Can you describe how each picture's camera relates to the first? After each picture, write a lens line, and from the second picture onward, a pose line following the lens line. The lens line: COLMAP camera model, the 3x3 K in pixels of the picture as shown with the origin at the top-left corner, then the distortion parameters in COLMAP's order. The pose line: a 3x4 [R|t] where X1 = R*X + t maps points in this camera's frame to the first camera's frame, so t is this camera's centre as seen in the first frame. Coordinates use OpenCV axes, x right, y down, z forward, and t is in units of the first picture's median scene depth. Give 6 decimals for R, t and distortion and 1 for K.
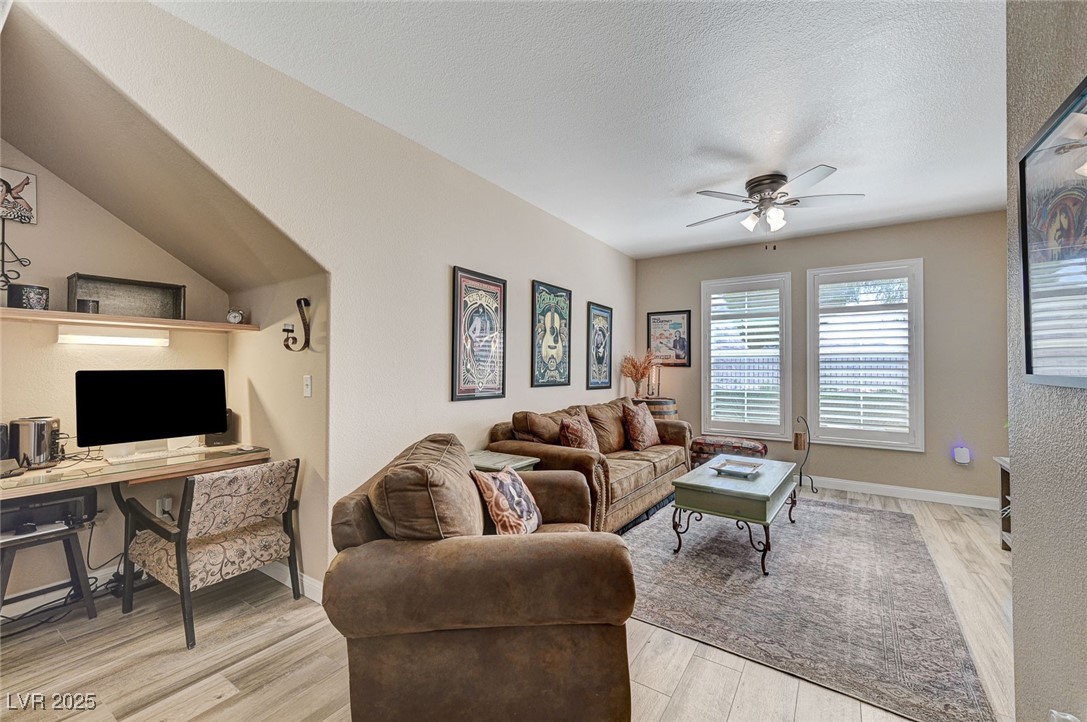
lens RADIAL K [[436.4, 0, 541.2], [0, 436.4, 366.8], [0, 0, 1]] dist [0.008210, -0.001902]
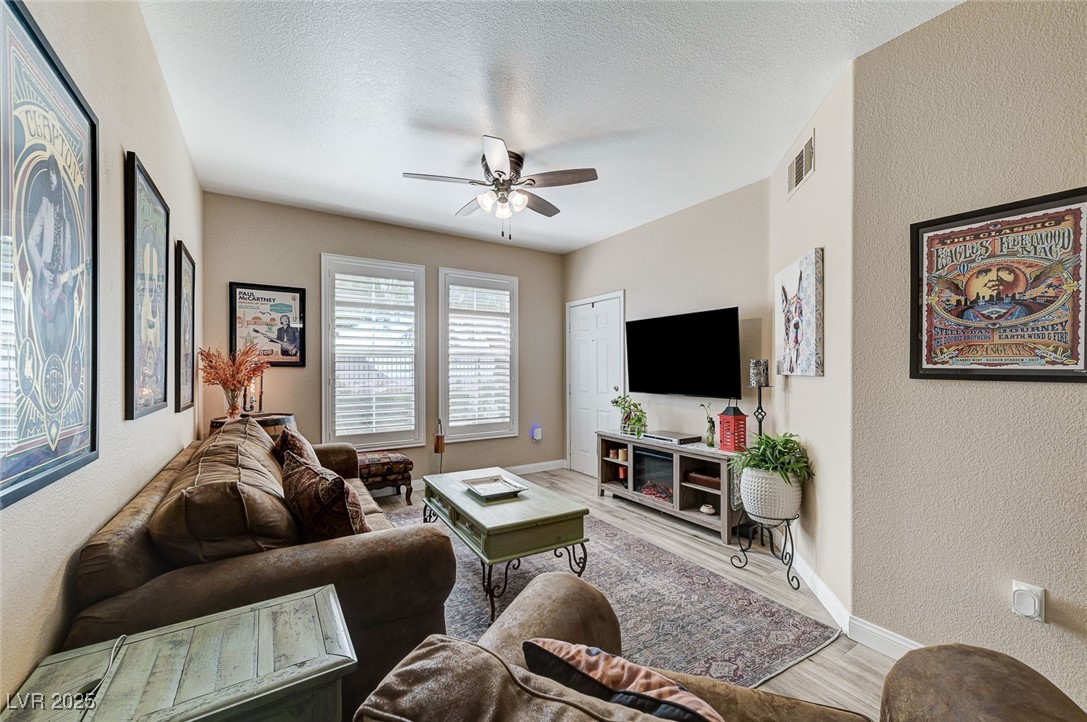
lens RADIAL K [[436.4, 0, 541.9], [0, 436.4, 365.3], [0, 0, 1]] dist [0.008210, -0.001902]
pose [[0.398289, -0.001391, 0.917259, -0.232377], [0.002247, 0.999997, 0.000541, -0.002923], [-0.917257, 0.001846, 0.398292, 0.472948]]
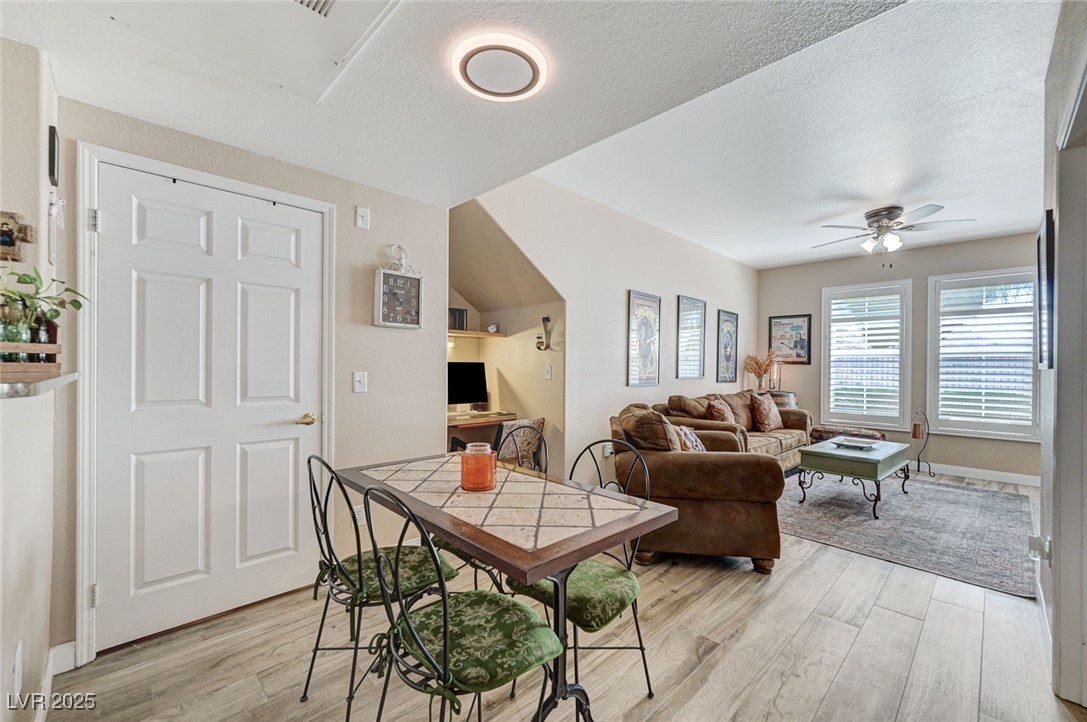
lens RADIAL K [[436.4, 0, 548.7], [0, 436.4, 369.5], [0, 0, 1]] dist [0.008210, -0.001902]
pose [[0.980245, 0.008670, -0.197597, -0.132800], [-0.007501, 0.999950, 0.006666, 0.013979], [0.197645, -0.005053, 0.980261, -0.326906]]
